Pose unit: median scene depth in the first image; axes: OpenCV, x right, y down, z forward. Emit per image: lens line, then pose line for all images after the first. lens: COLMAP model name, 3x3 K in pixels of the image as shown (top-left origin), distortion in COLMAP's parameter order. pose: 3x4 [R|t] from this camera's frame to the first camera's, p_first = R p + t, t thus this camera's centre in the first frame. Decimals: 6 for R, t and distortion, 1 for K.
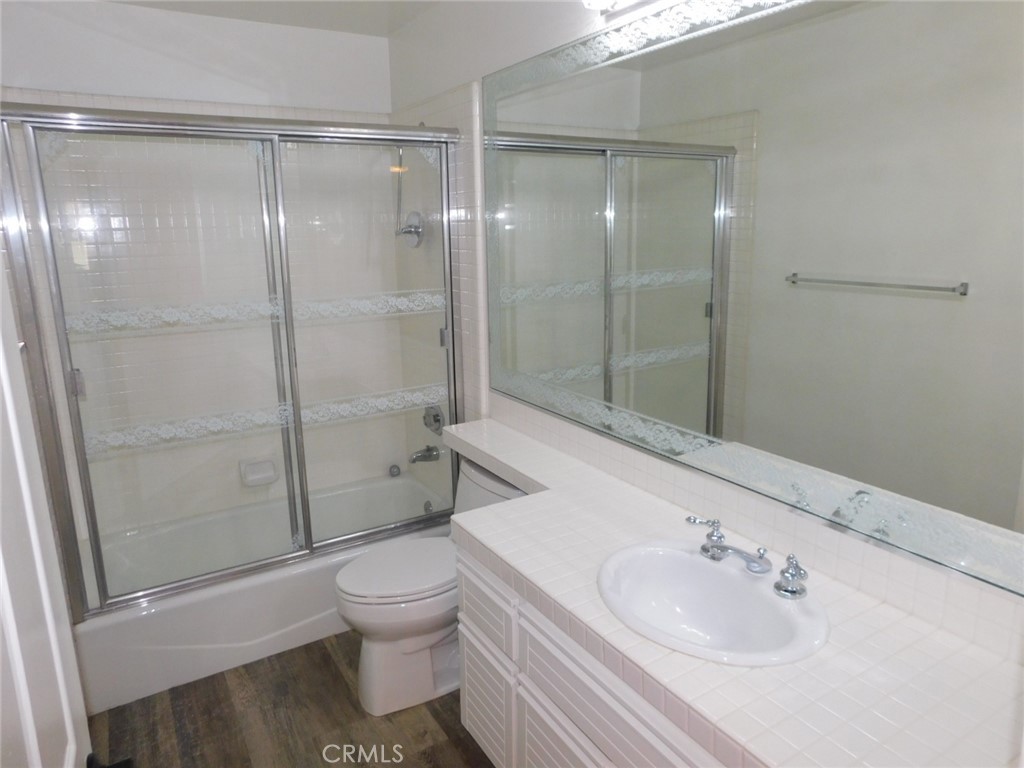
lens RADIAL K [[686.5, 0, 516.7], [0, 686.5, 378.2], [0, 0, 1]] dist [-0.018866, 0.001794]
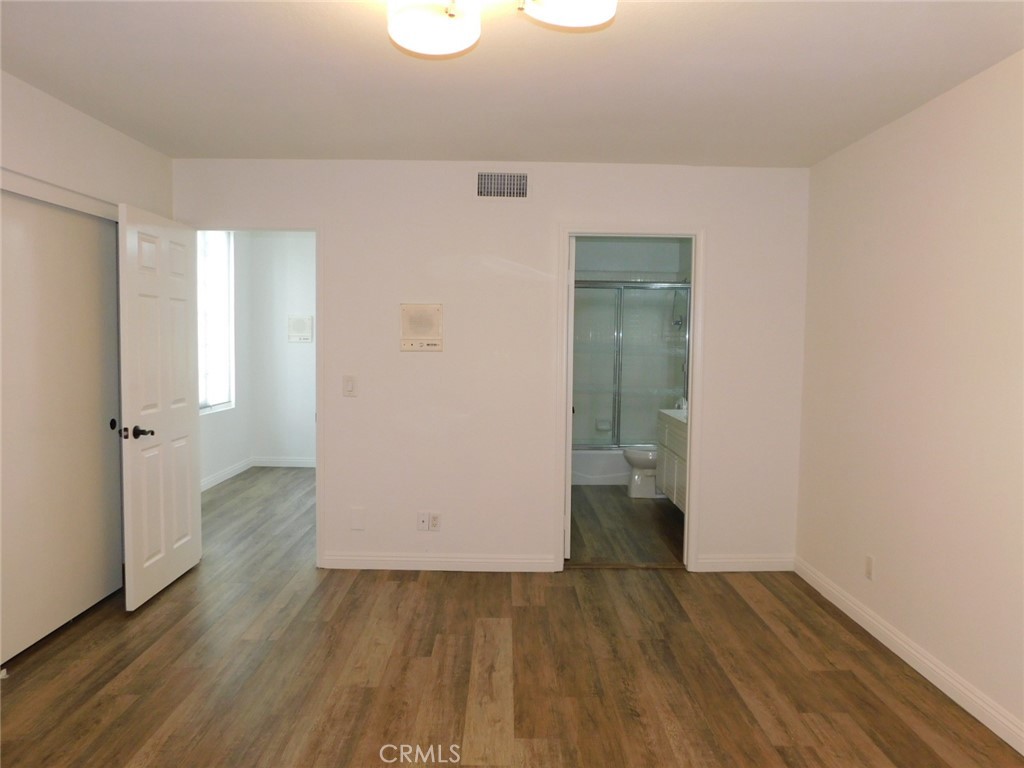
lens RADIAL K [[686.5, 0, 516.7], [0, 686.5, 378.2], [0, 0, 1]] dist [-0.018866, 0.001794]
pose [[0.862305, 0.060863, -0.502718, 0.627113], [-0.140726, 0.982448, -0.122443, 0.371345], [0.486442, 0.176329, 0.855735, -1.376929]]
